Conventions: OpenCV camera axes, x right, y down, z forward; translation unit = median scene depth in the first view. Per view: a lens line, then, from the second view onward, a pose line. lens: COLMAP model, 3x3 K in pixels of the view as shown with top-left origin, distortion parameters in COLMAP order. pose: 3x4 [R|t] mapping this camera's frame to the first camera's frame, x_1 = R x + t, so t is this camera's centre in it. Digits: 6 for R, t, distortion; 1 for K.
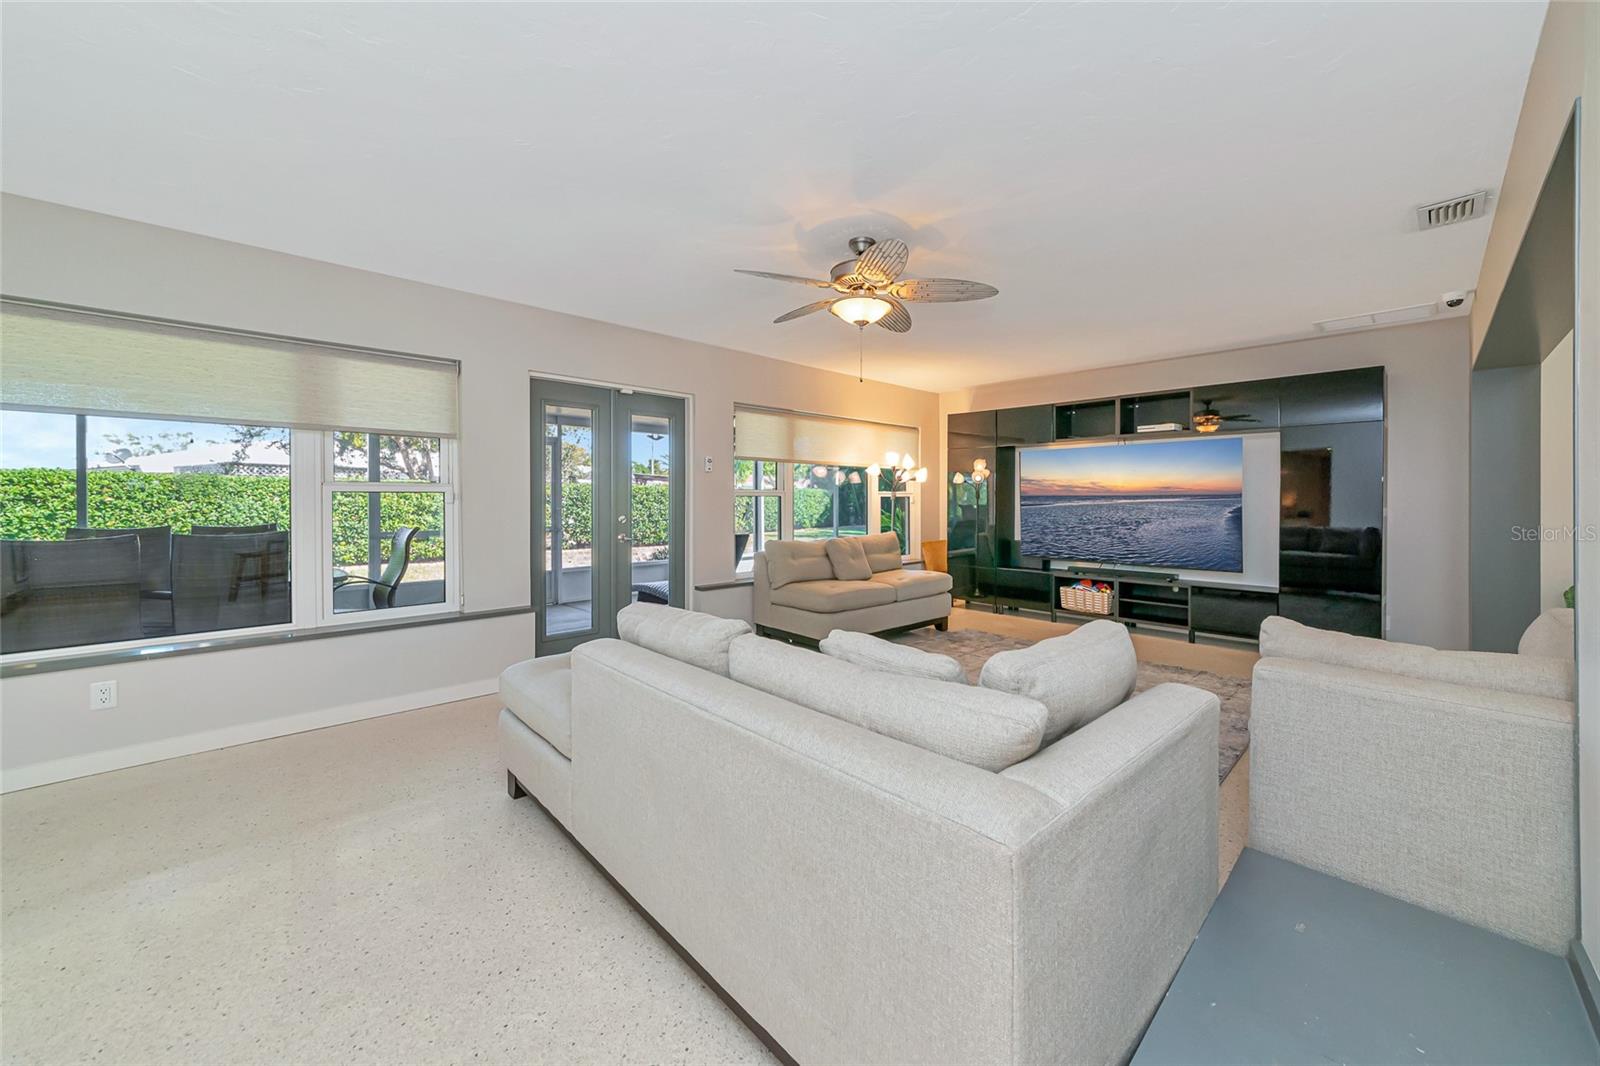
lens RADIAL K [[587.5, 0, 879.3], [0, 587.5, 501.6], [0, 0, 1]] dist [-0.001352, -0.000093]
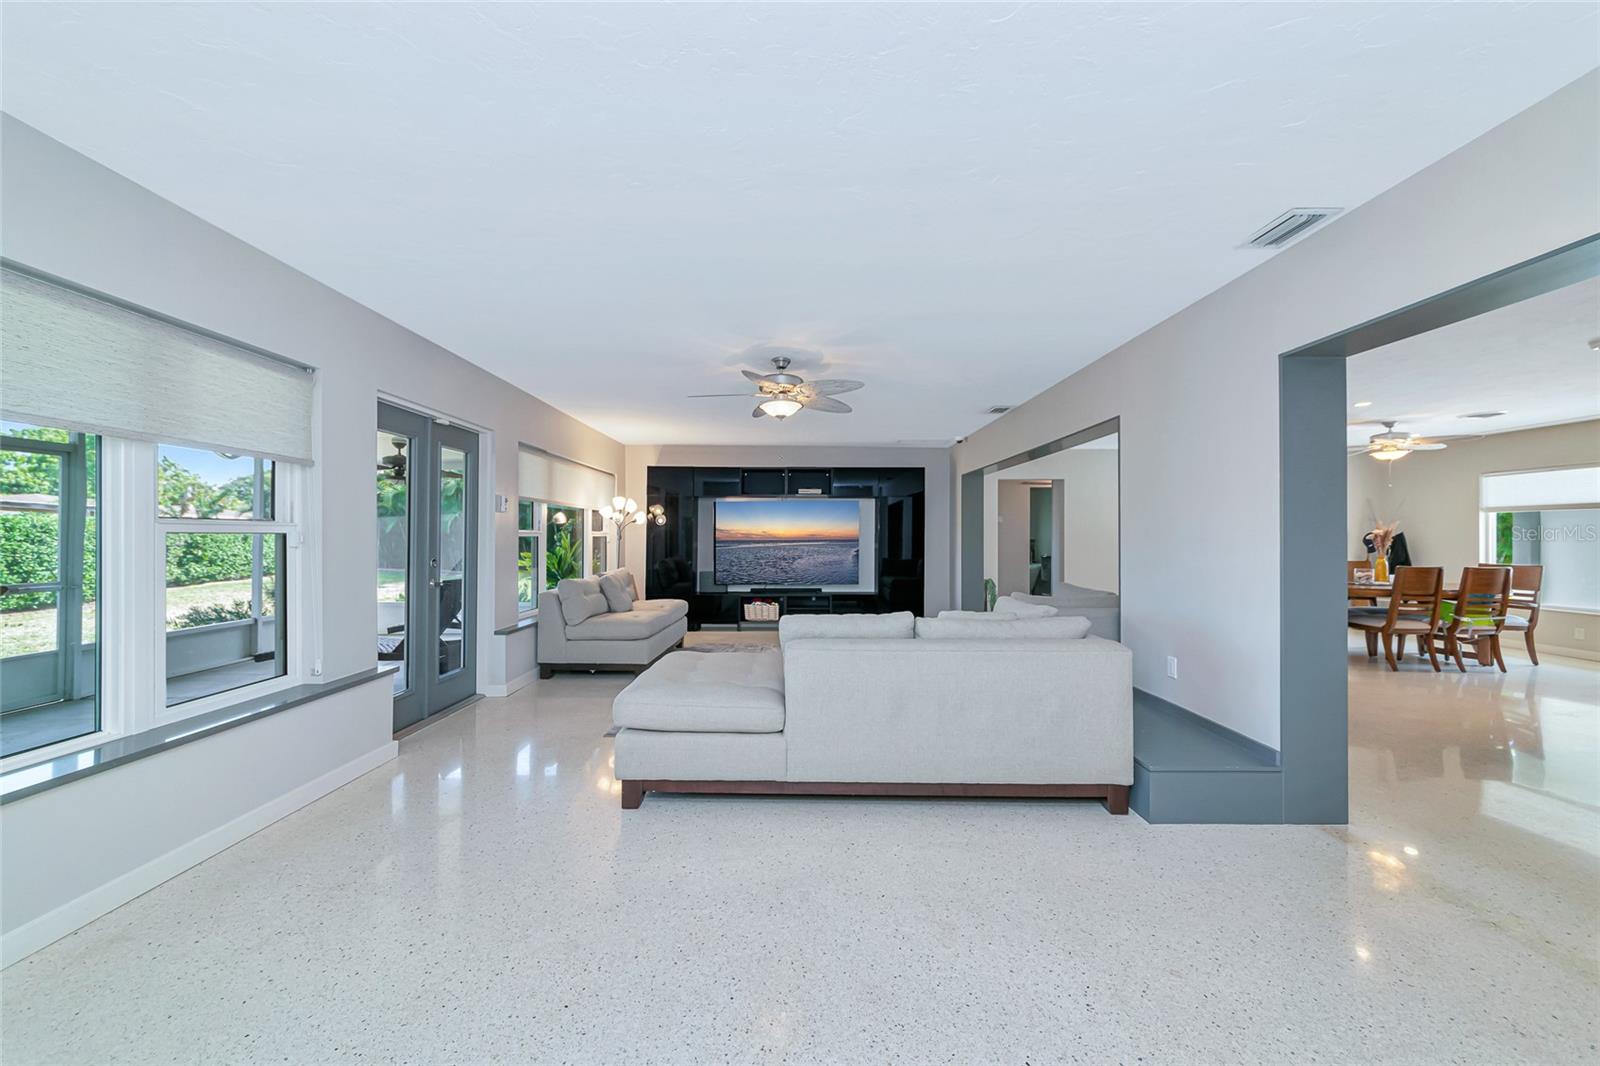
lens RADIAL K [[550.5, 0, 800.0], [0, 550.5, 533.0], [0, 0, 1]] dist [0.000405, 0.000025]
pose [[0.724844, 0.006069, 0.688887, -0.494688], [0.000912, 0.999952, -0.009769, -0.005416], [-0.688913, 0.007709, 0.724803, 0.002879]]
